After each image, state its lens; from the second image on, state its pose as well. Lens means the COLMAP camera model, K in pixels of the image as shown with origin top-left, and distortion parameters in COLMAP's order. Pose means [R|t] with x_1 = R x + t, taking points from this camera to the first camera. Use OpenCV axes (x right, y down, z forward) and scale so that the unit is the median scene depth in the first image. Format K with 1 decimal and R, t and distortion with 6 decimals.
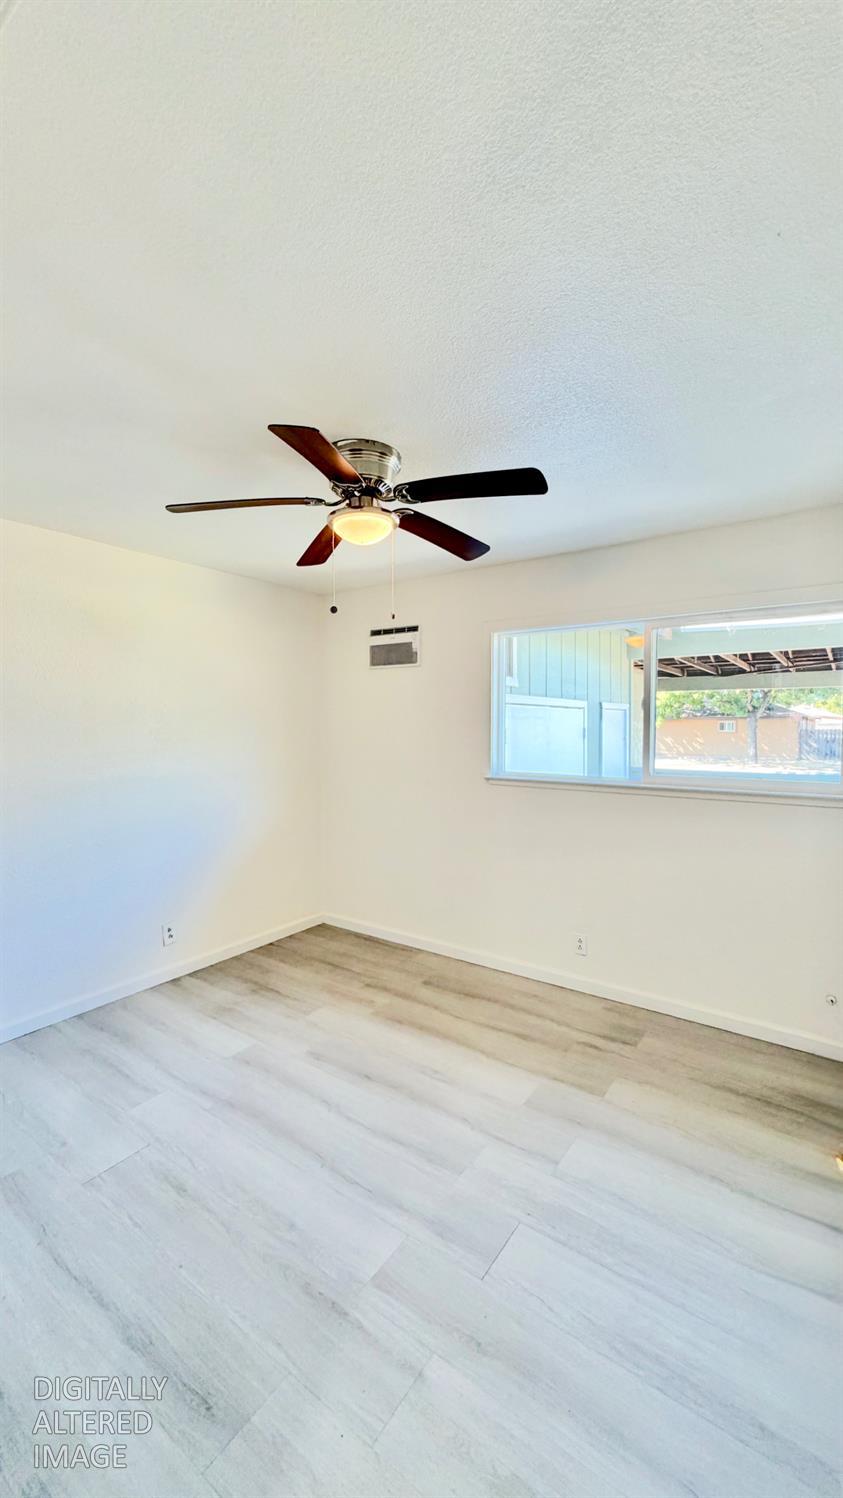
lens RADIAL K [[598.3, 0, 421.6], [0, 598.3, 743.2], [0, 0, 1]] dist [-0.000733, 0.000412]
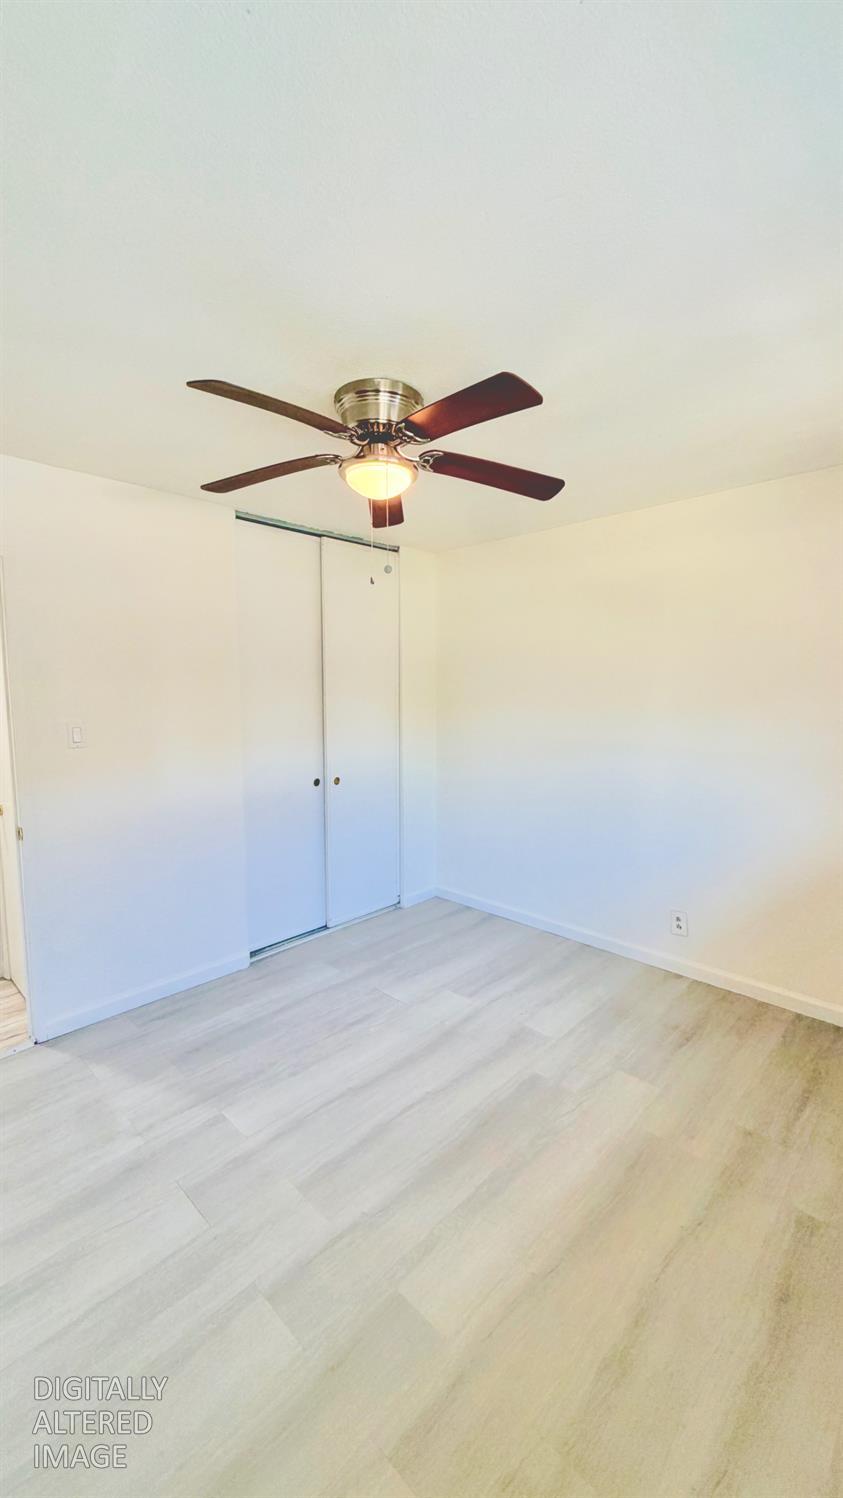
lens RADIAL K [[598.3, 0, 421.6], [0, 598.3, 743.2], [0, 0, 1]] dist [-0.000733, 0.000412]
pose [[-0.145550, 0.093822, -0.984892, 0.592839], [-0.024975, 0.994828, 0.098459, -0.038091], [0.989036, 0.038928, -0.142454, 0.870767]]
